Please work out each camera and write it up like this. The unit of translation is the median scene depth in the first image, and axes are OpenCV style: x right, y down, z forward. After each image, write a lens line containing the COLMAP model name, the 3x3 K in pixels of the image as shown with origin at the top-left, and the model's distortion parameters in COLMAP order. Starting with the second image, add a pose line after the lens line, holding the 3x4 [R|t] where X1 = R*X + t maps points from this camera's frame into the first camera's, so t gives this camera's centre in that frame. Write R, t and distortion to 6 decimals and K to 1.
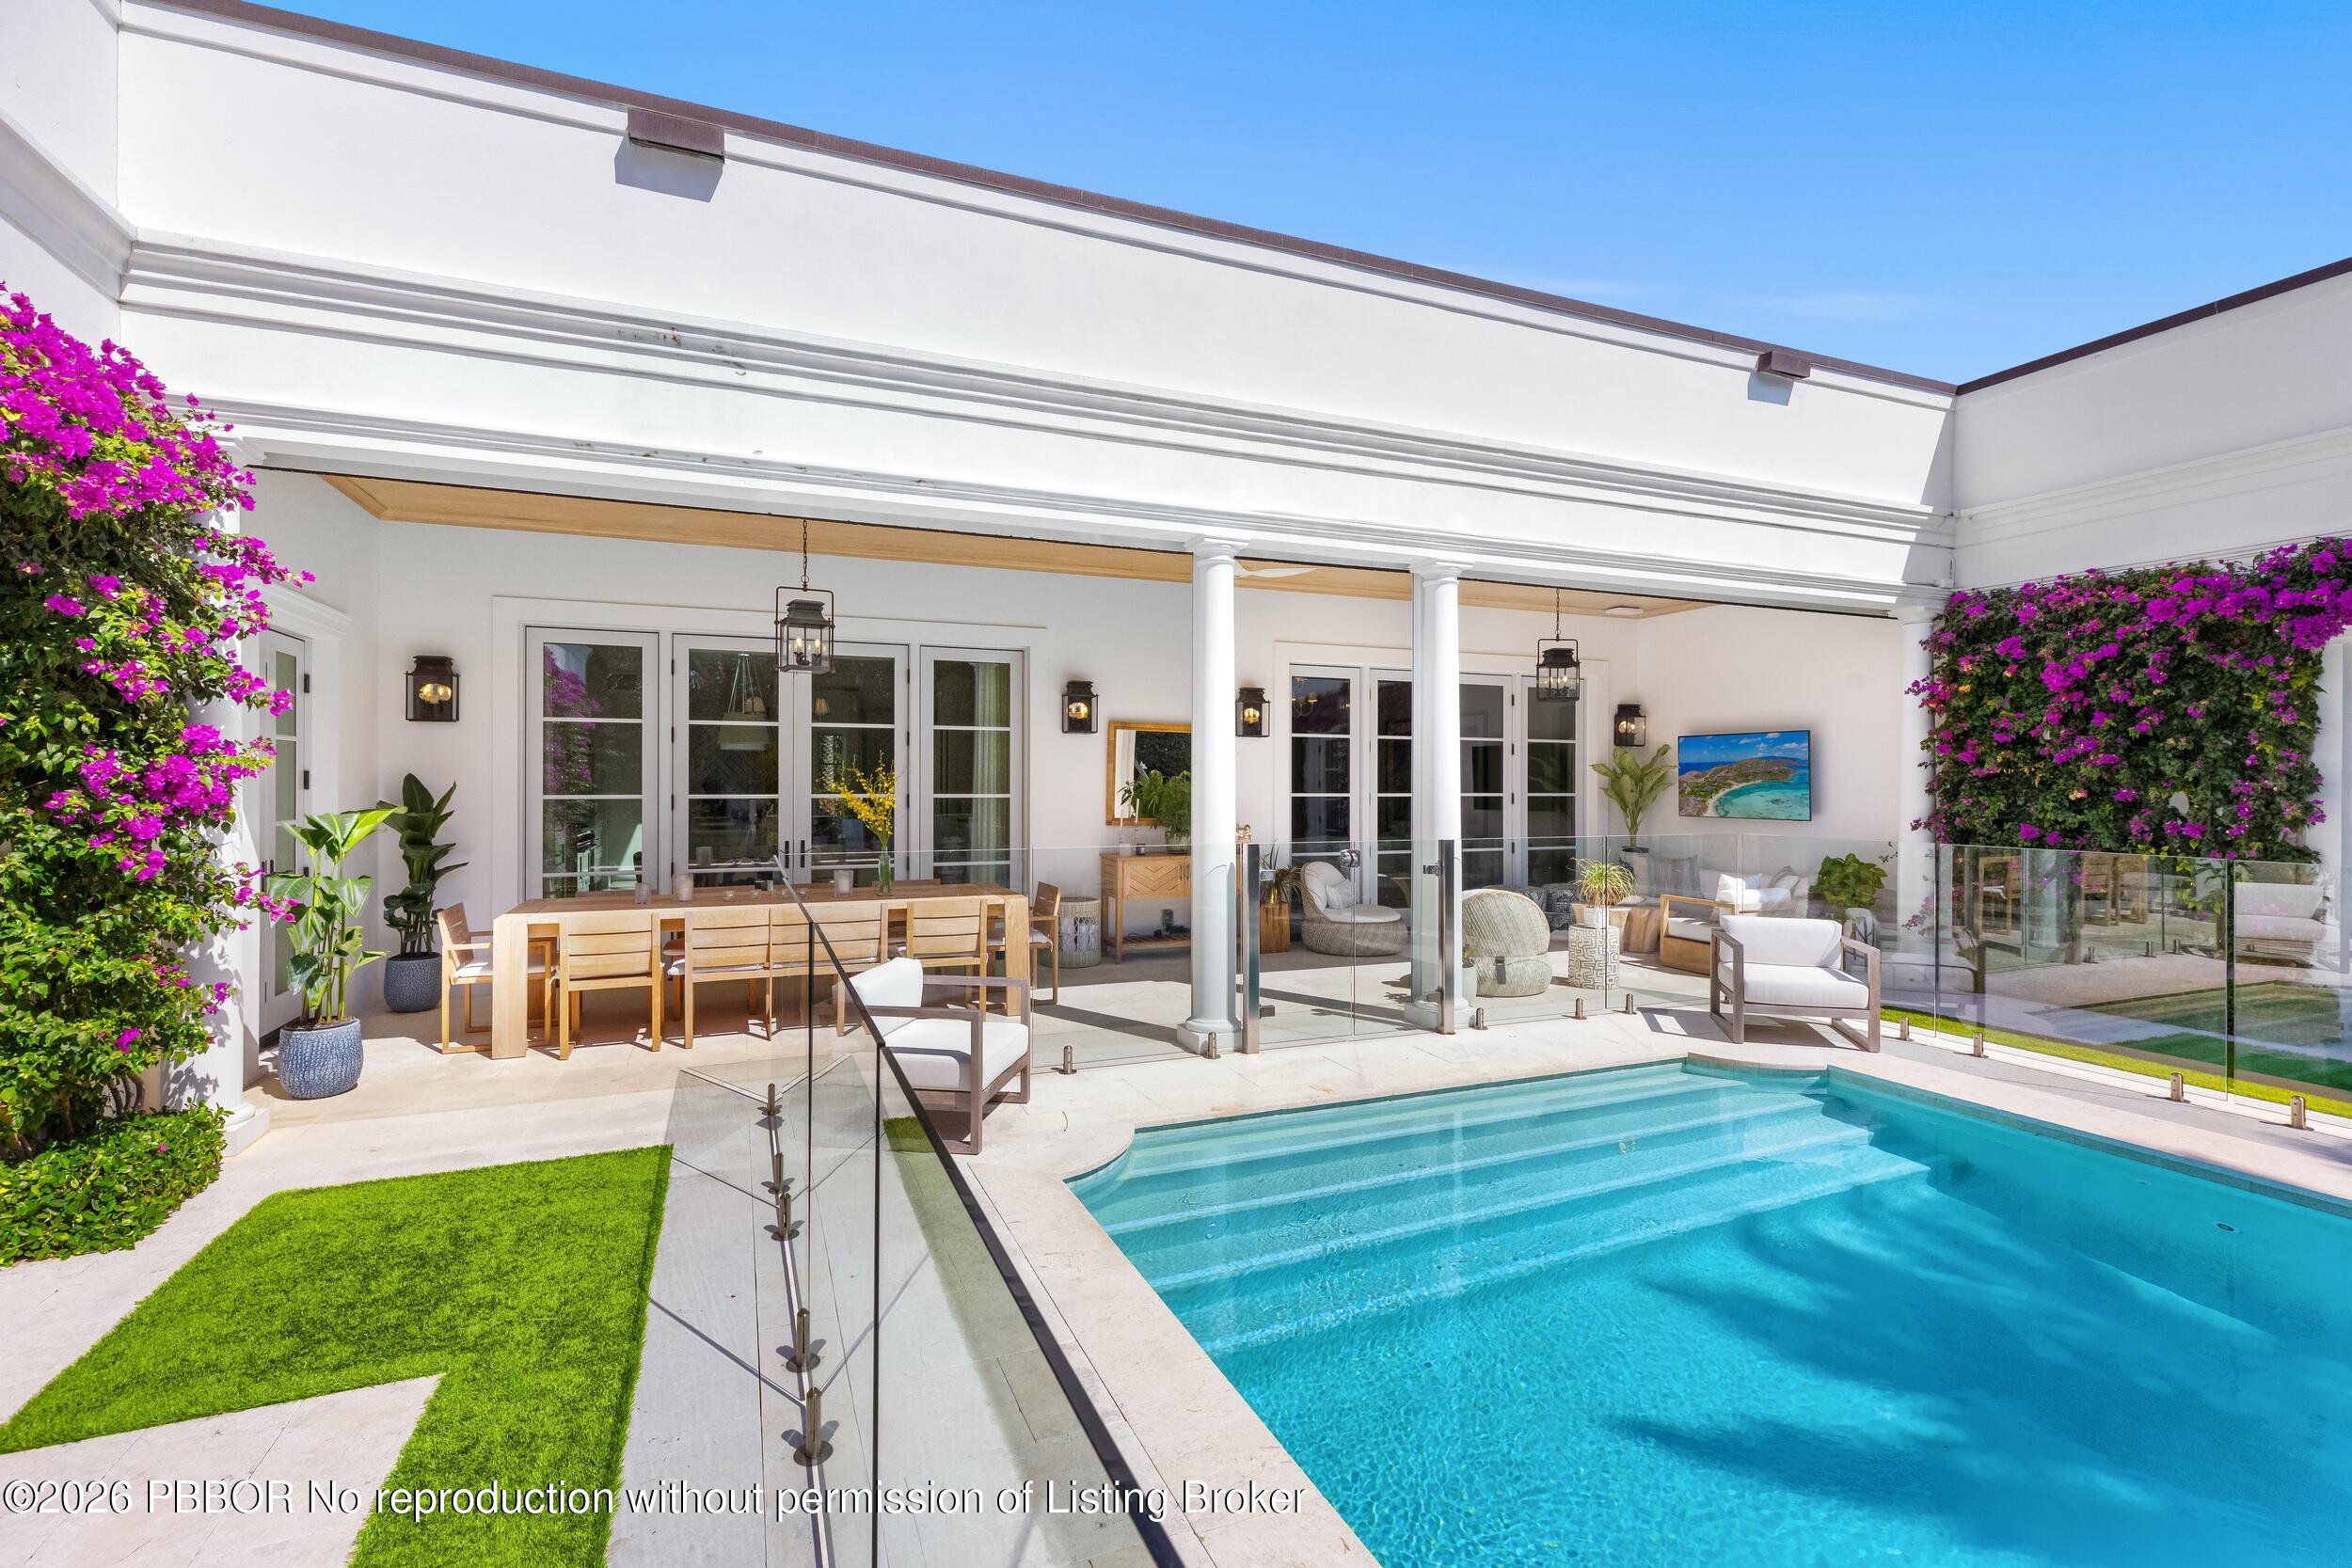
lens RADIAL K [[1095.2, 0, 1187.7], [0, 1095.2, 783.0], [0, 0, 1]] dist [0.012101, -0.003914]
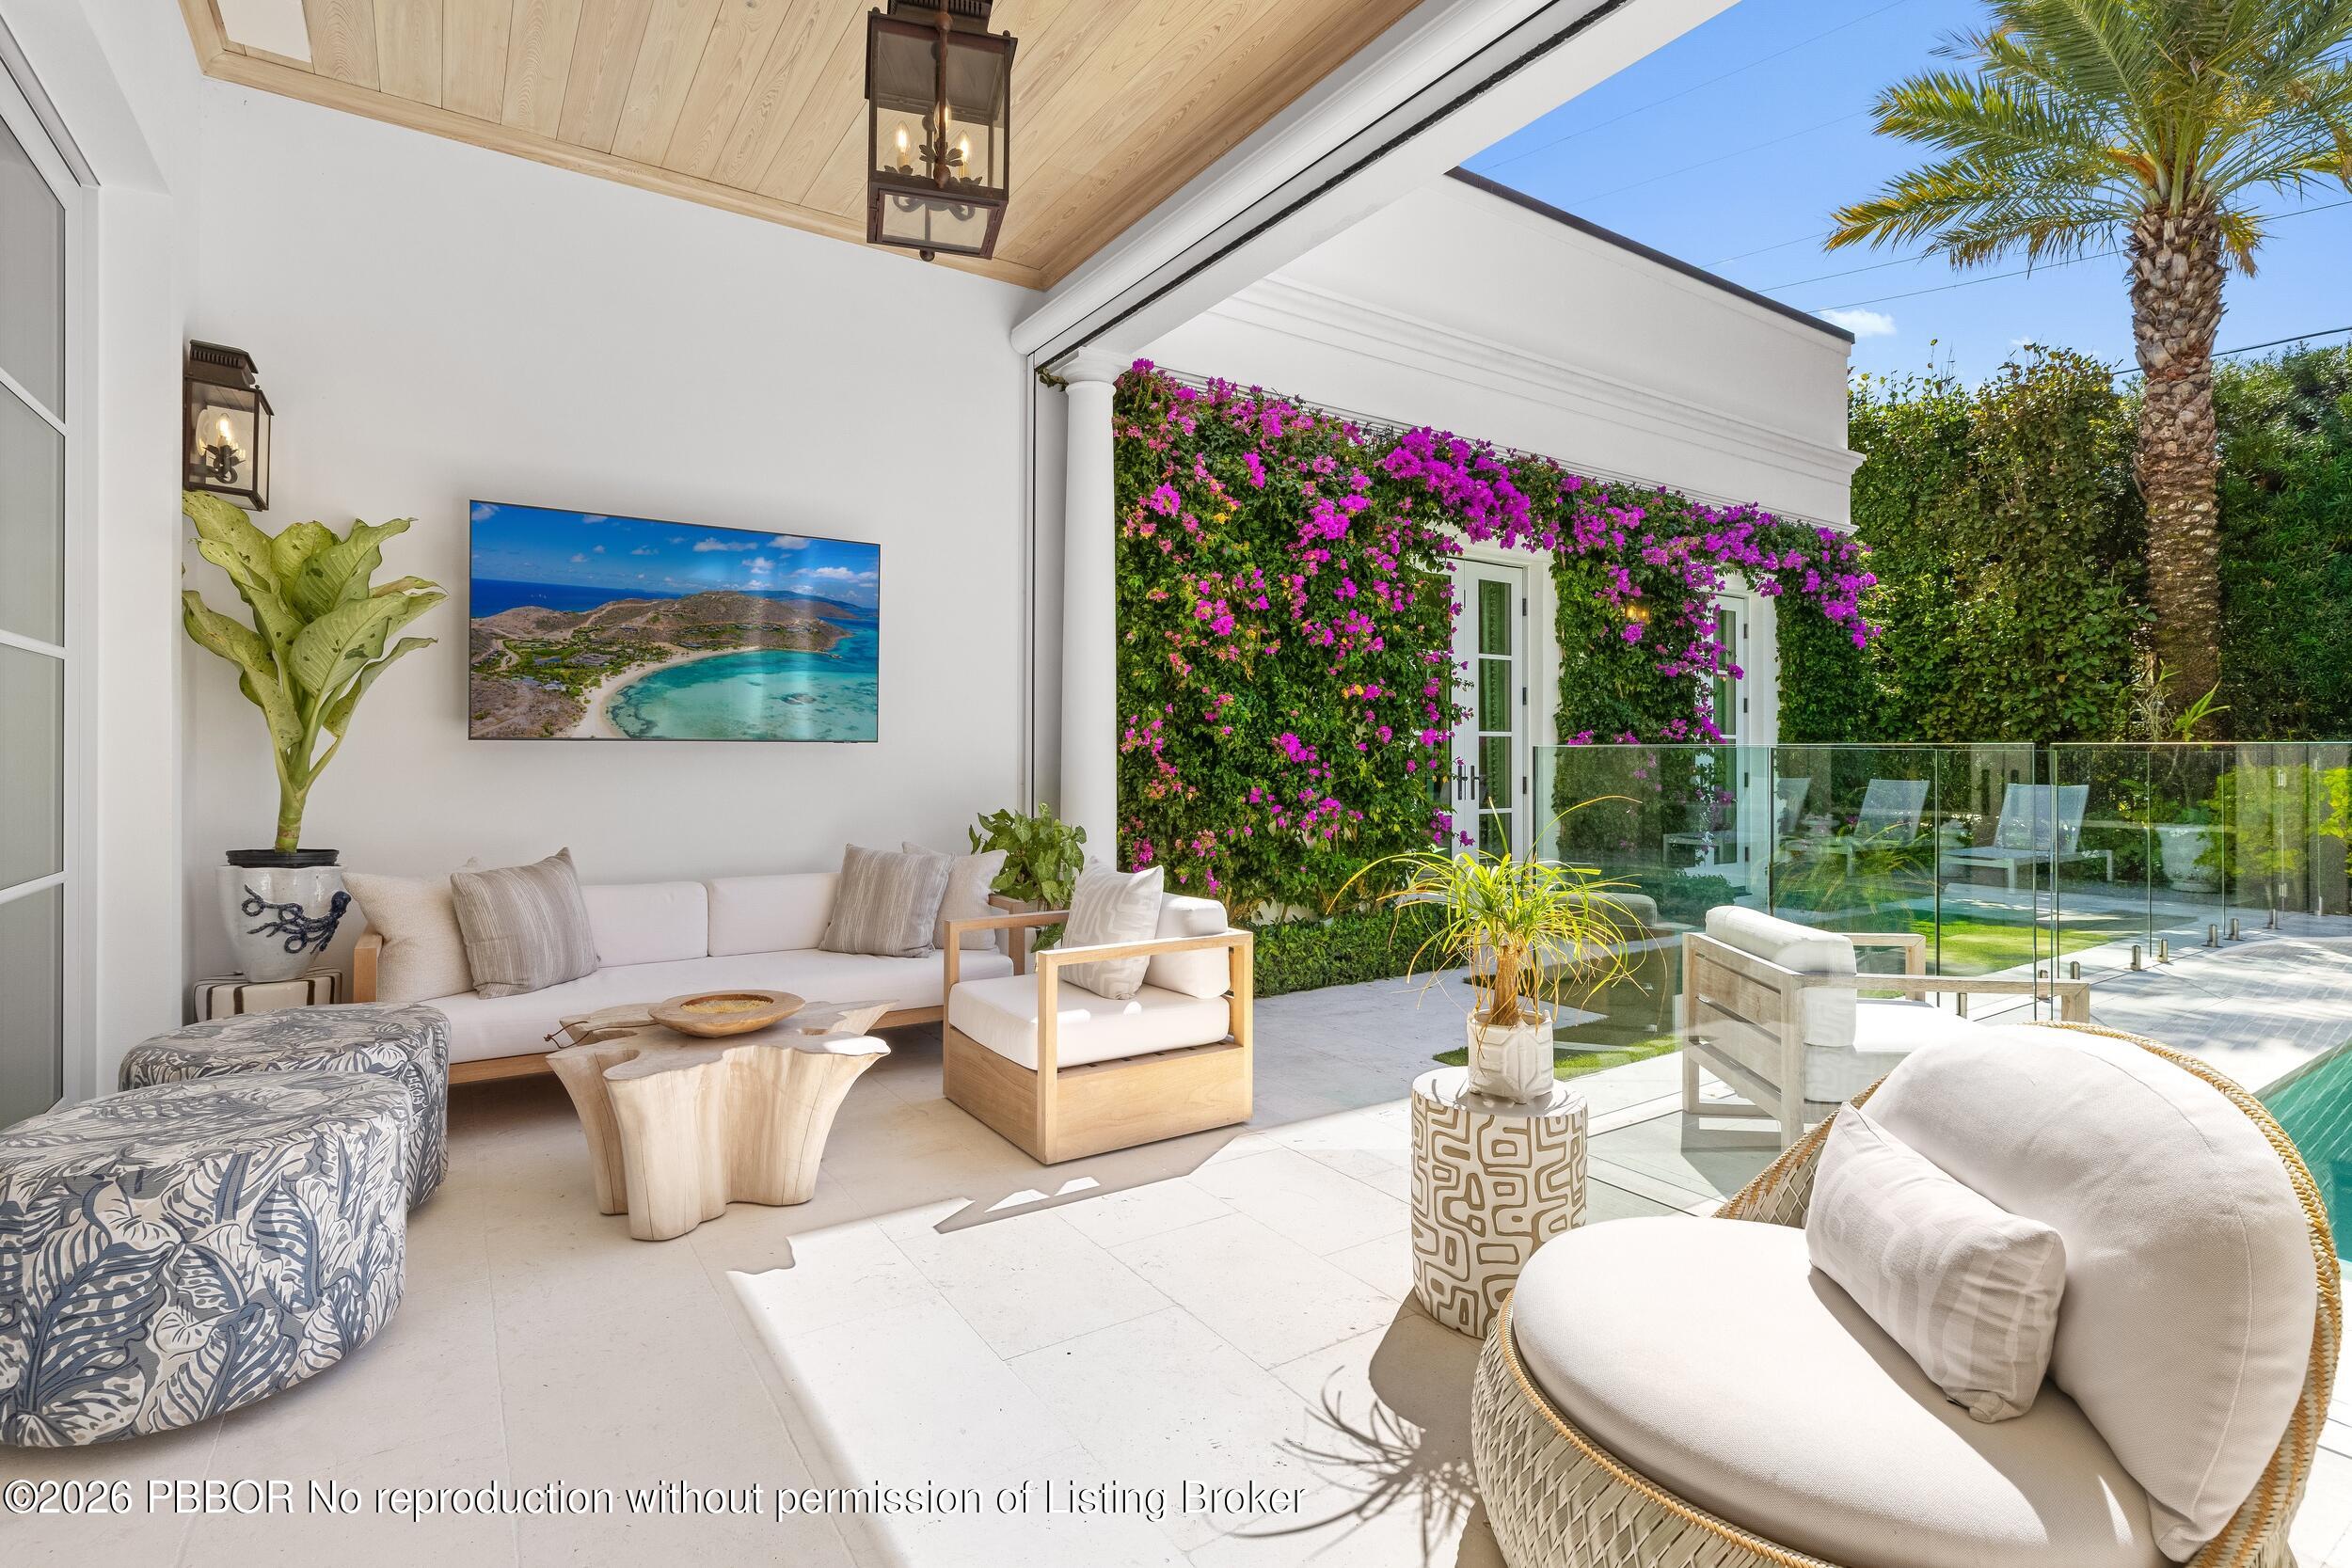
lens RADIAL K [[1095.2, 0, 1124.4], [0, 1095.2, 734.1], [0, 0, 1]] dist [0.012101, -0.003914]
pose [[-0.161545, 0.012667, 0.986784, 0.084585], [-0.001731, 0.999912, -0.013118, 0.034311], [-0.986864, -0.003827, -0.161509, 0.885166]]
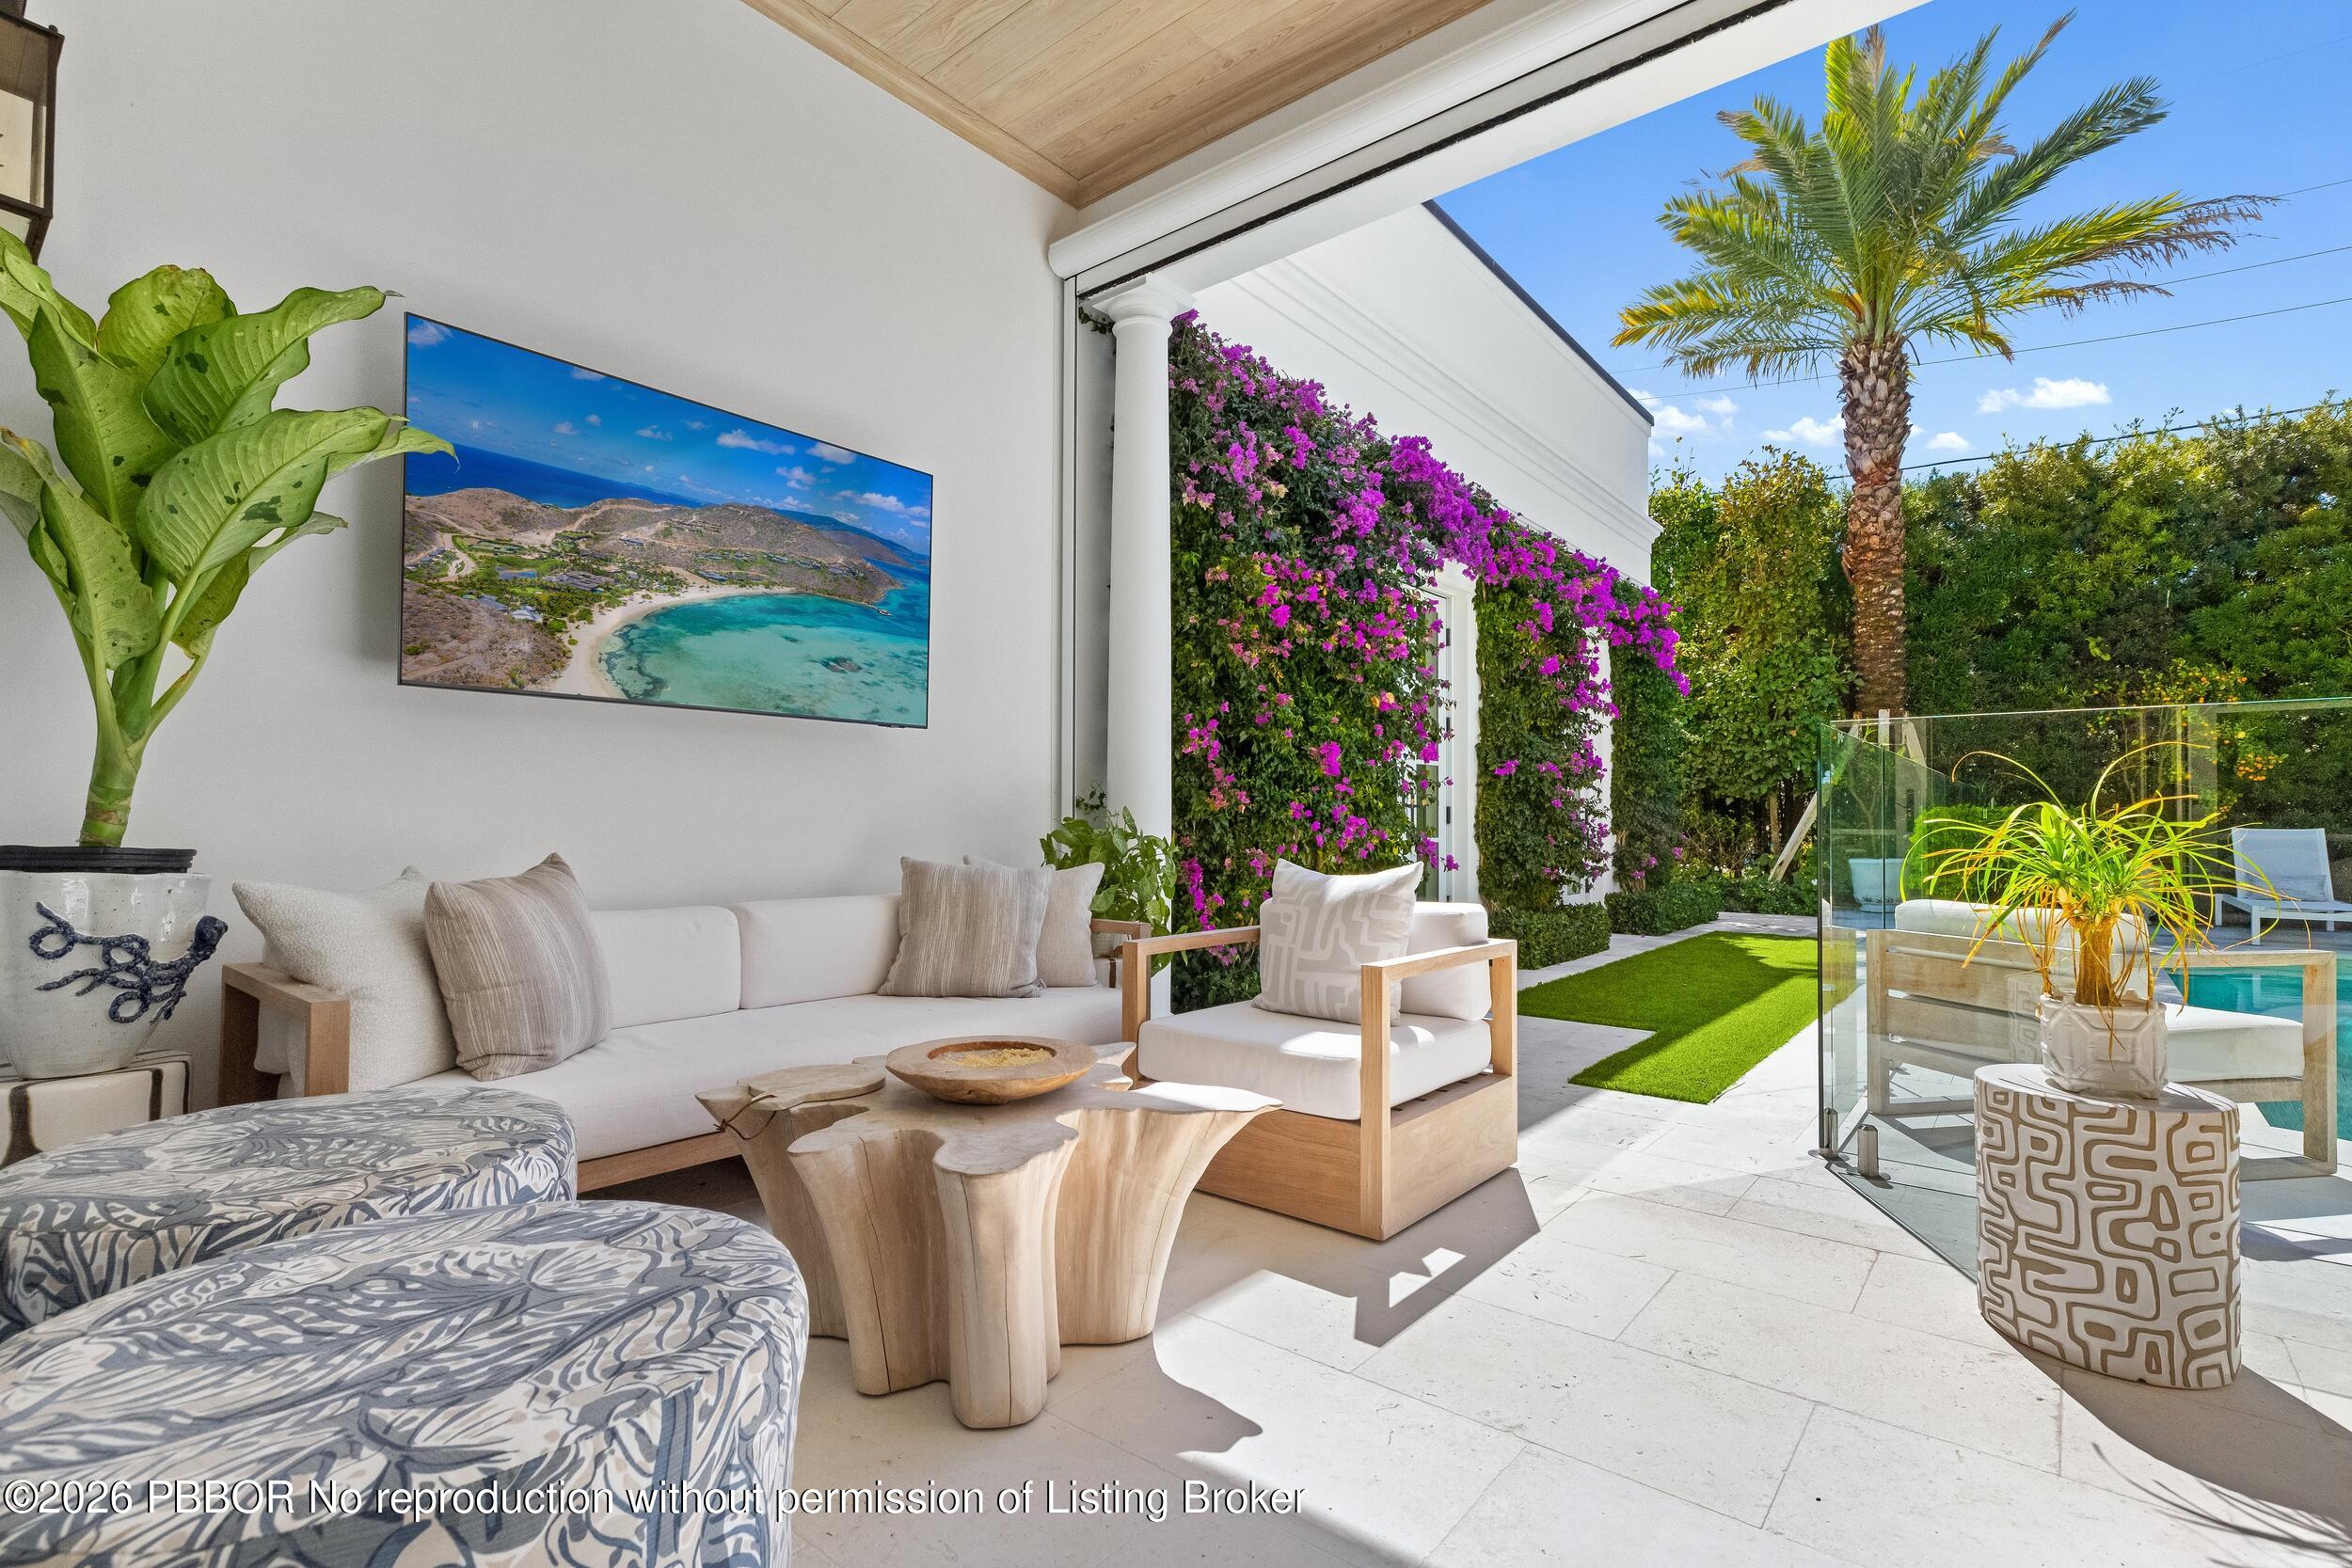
lens RADIAL K [[1095.2, 0, 1165.6], [0, 1095.2, 792.2], [0, 0, 1]] dist [0.012101, -0.003914]
pose [[-0.453153, 0.014328, 0.891317, 0.192283], [-0.006471, 0.999792, -0.019362, 0.057172], [-0.891409, -0.014542, -0.452966, 0.995788]]
